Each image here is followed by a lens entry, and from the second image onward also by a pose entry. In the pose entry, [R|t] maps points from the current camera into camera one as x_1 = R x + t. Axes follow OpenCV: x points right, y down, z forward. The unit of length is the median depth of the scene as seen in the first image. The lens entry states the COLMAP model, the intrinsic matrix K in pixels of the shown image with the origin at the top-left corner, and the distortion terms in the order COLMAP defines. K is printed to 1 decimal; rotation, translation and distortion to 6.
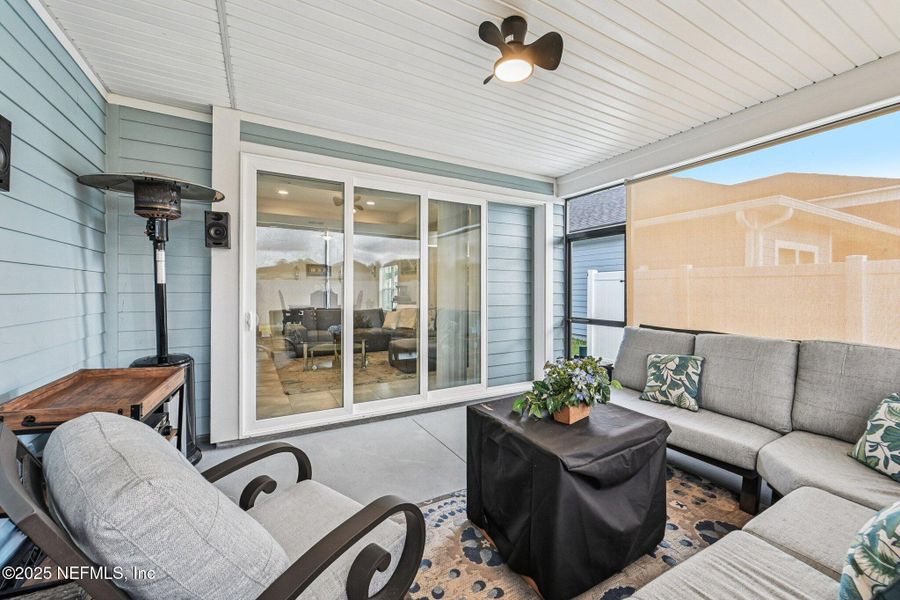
lens RADIAL K [[356.3, 0, 449.6], [0, 356.3, 297.1], [0, 0, 1]] dist [-0.004391, 0.000109]
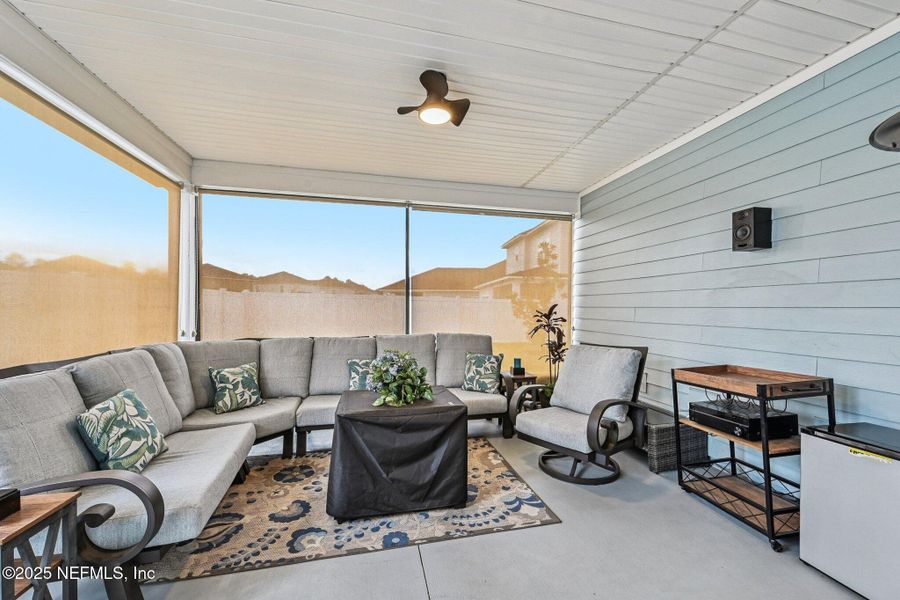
lens RADIAL K [[356.3, 0, 454.0], [0, 356.3, 303.6], [0, 0, 1]] dist [-0.004391, 0.000109]
pose [[-0.965401, -0.001966, 0.260762, -0.197207], [-0.002897, 0.999991, -0.003186, -0.011813], [-0.260754, -0.003832, -0.965398, 2.007797]]
